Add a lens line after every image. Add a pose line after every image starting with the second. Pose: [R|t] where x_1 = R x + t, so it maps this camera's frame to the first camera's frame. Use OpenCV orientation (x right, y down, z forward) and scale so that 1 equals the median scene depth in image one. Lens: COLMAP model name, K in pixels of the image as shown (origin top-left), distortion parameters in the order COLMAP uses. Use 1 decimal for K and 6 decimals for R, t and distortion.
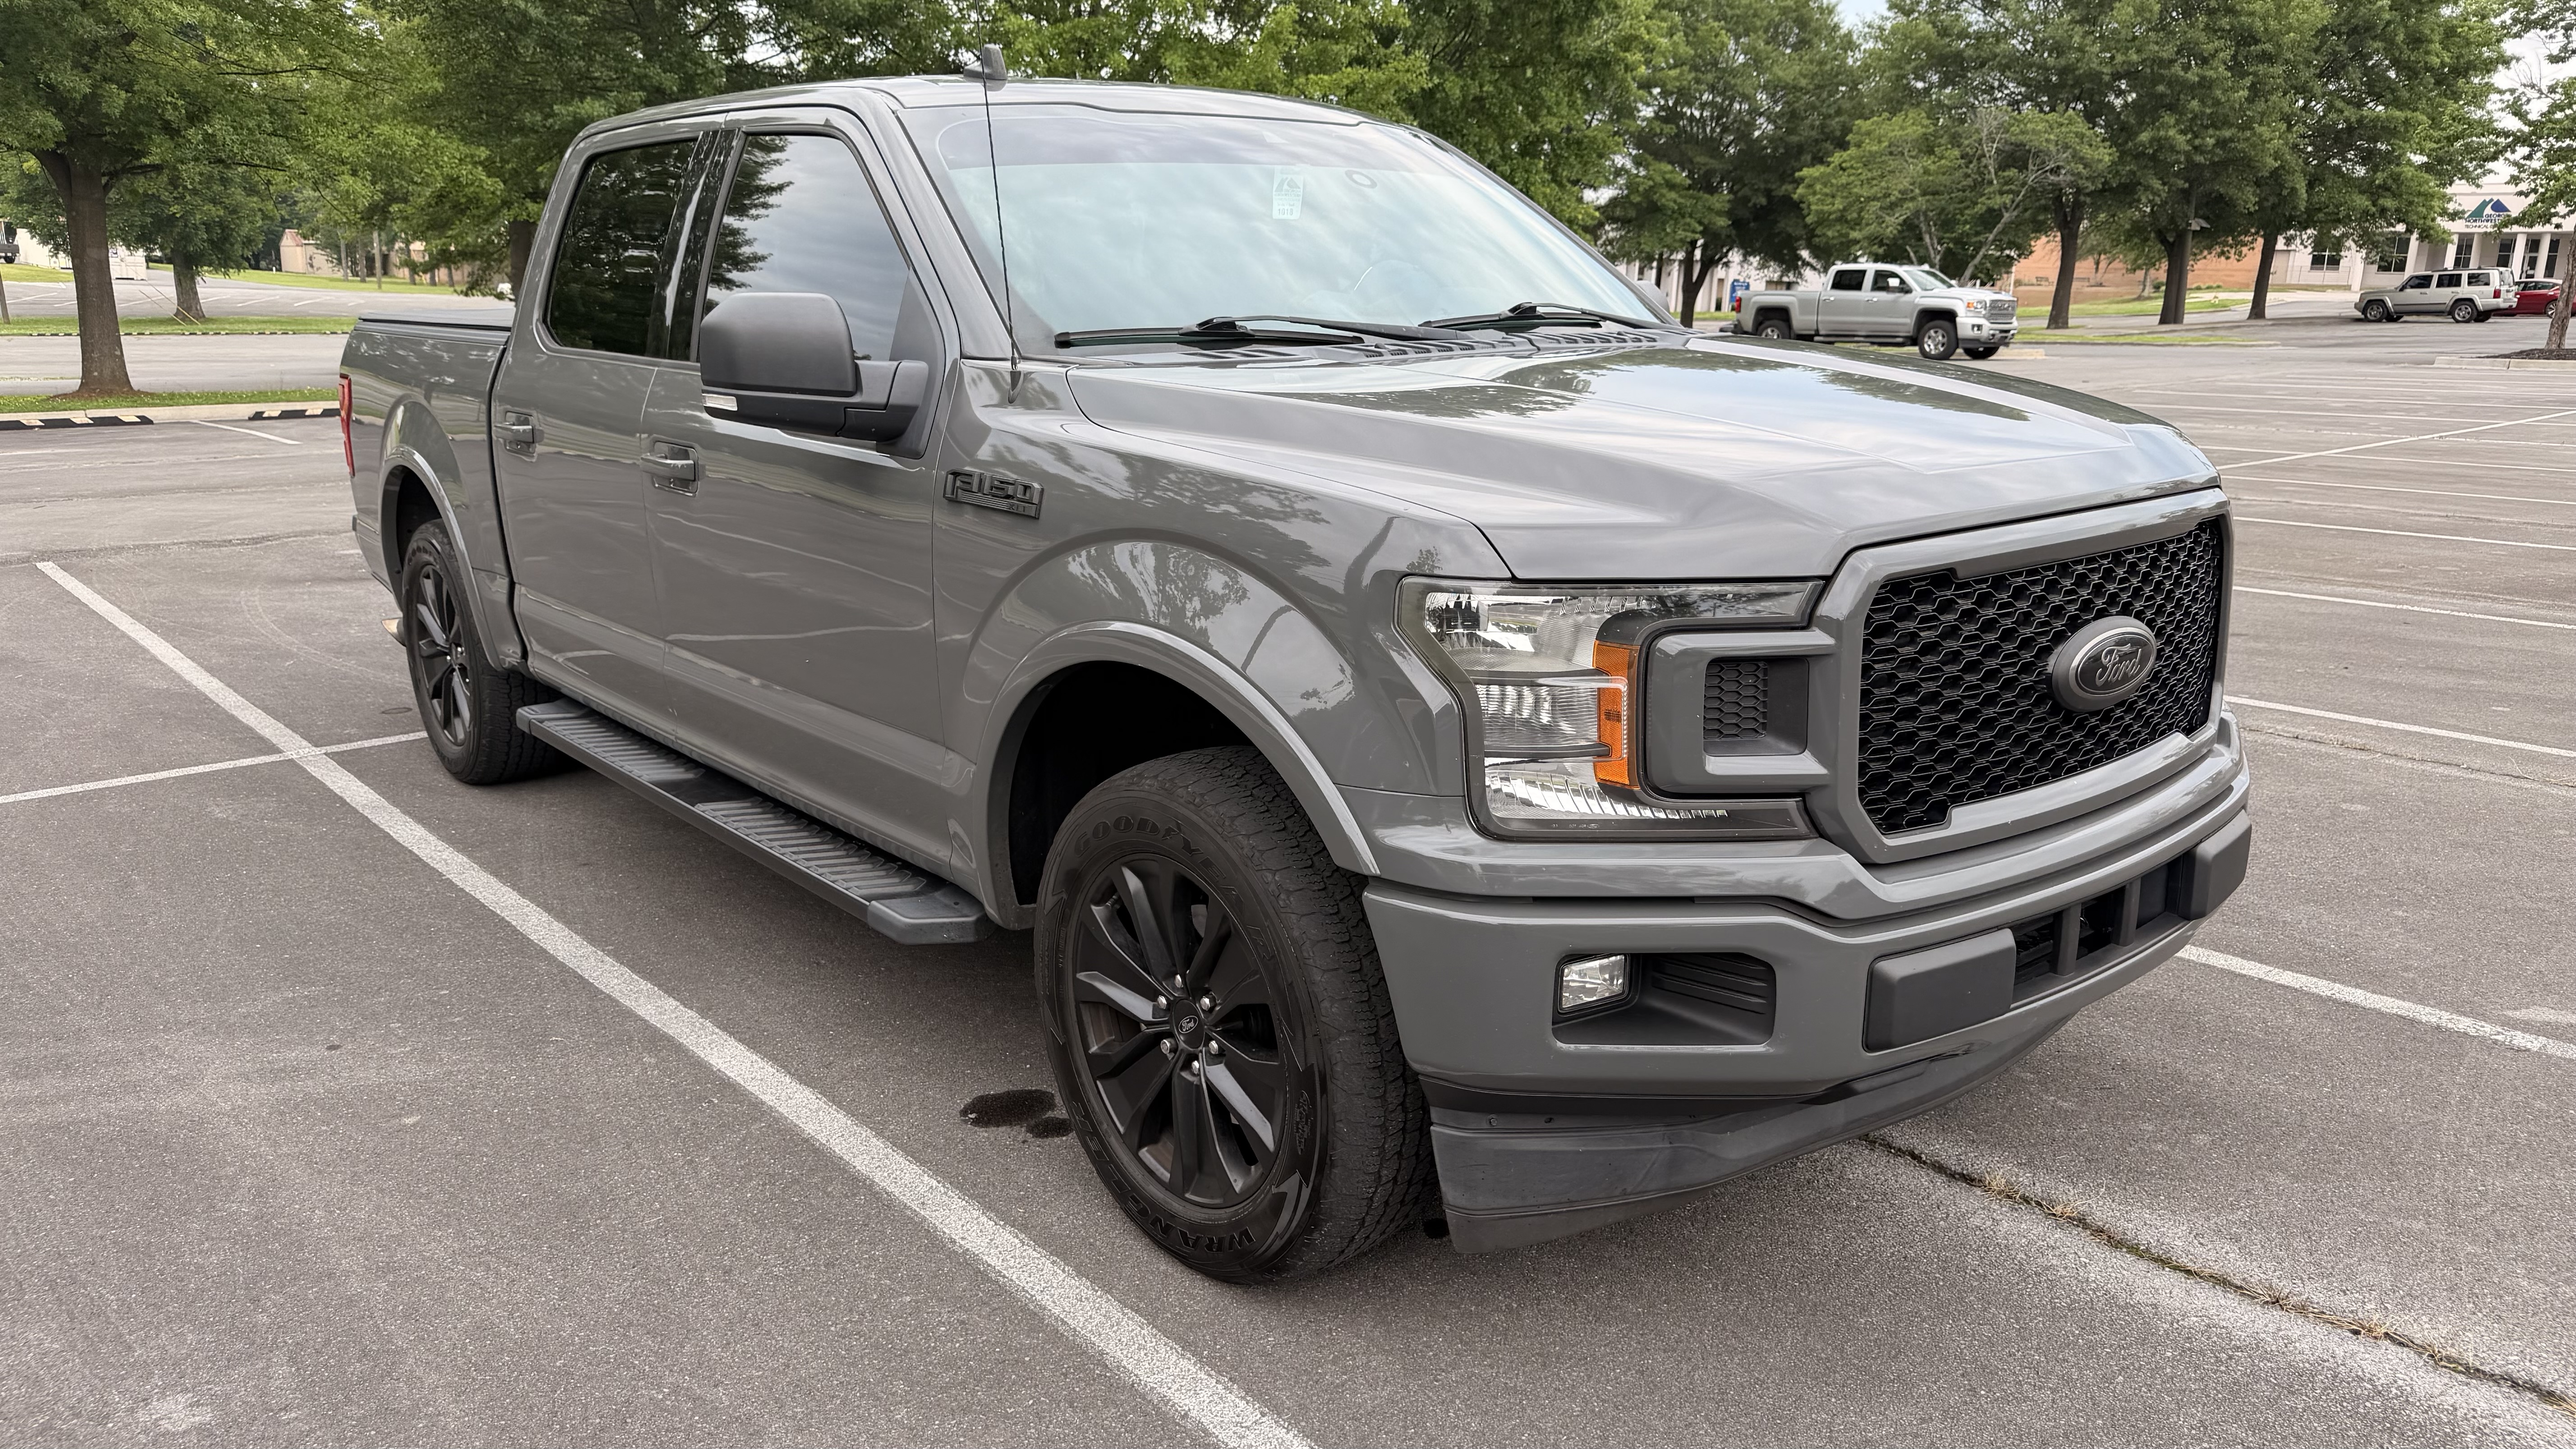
lens RADIAL K [[1847.8, 0, 1288.0], [0, 1847.8, 724.5], [0, 0, 1]] dist [0.042032, 0.000636]
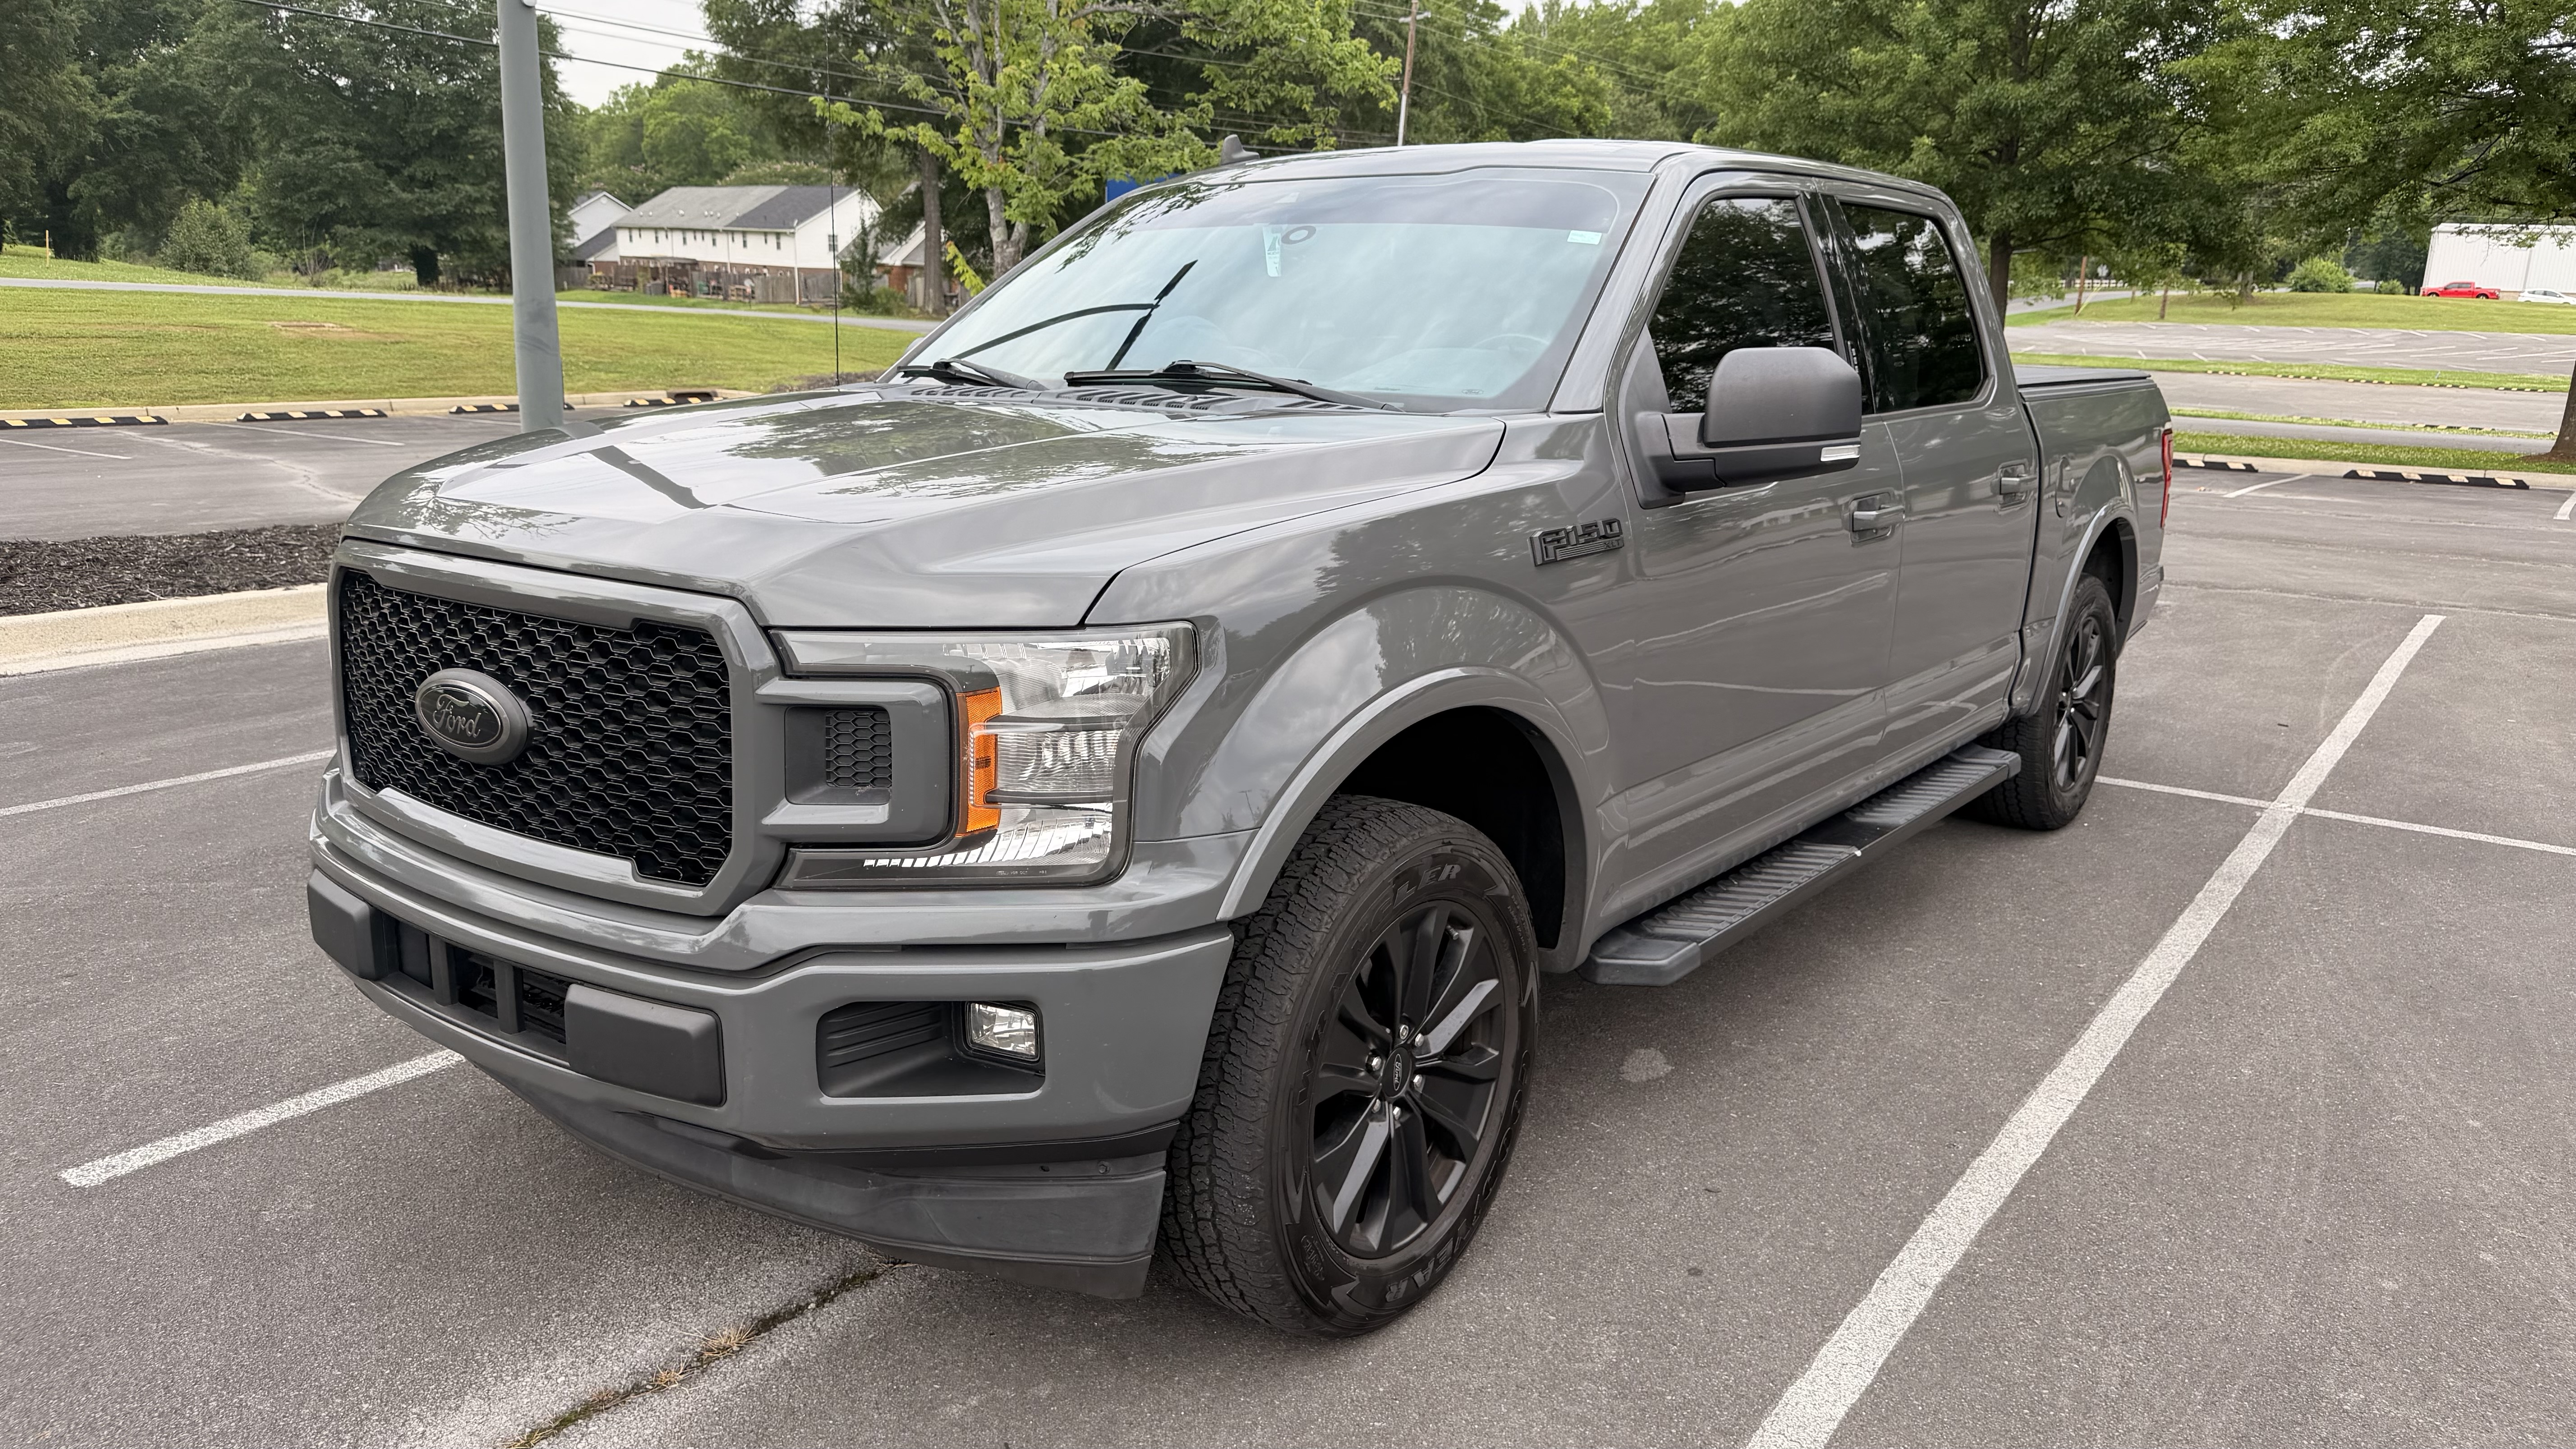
lens RADIAL K [[1860.0, 0, 1296.4], [0, 1860.0, 680.7], [0, 0, 1]] dist [-0.000131, -0.006204]
pose [[0.224304, 0.197251, -0.954348, 1.348860], [-0.246919, 0.958848, 0.140147, -0.271869], [0.942719, 0.204211, 0.263779, 1.043222]]
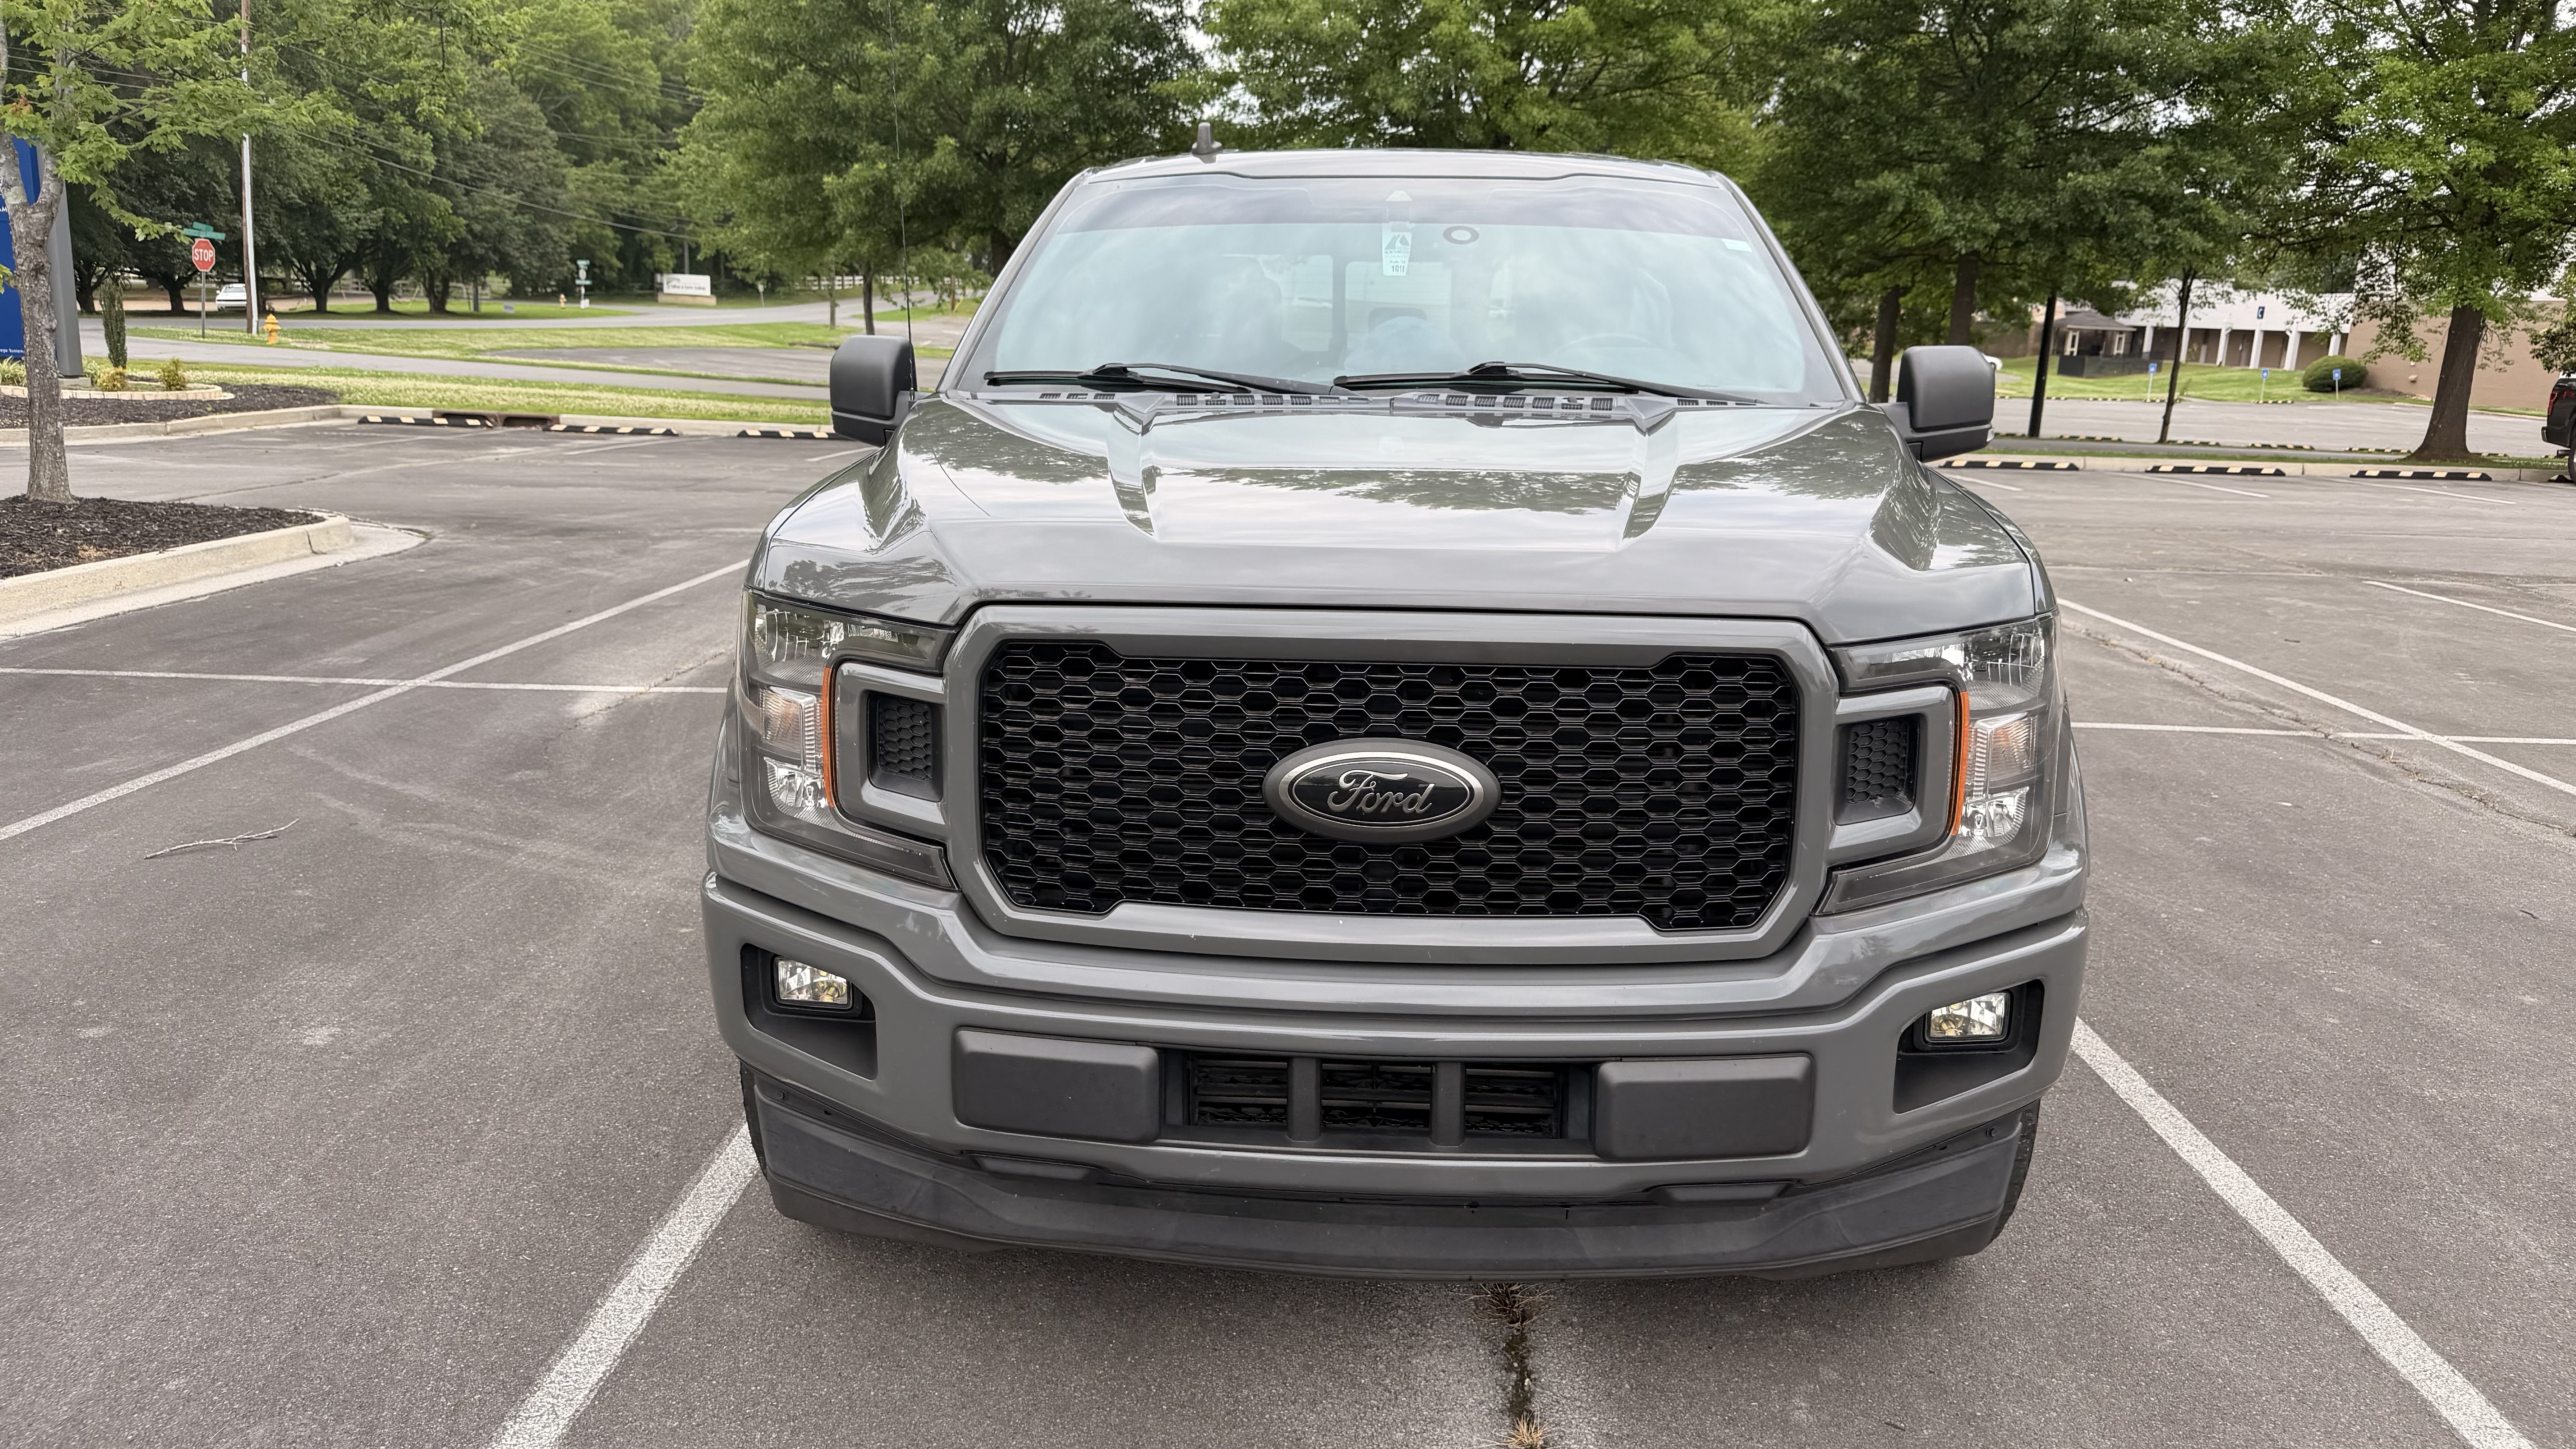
lens RADIAL K [[1845.0, 0, 1288.0], [0, 1845.0, 724.5], [0, 0, 1]] dist [0.029434, -0.001269]
pose [[0.738799, 0.160187, -0.654612, 0.864417], [-0.182216, 0.982642, 0.034807, -0.076589], [0.648824, 0.093566, 0.755164, 0.302823]]
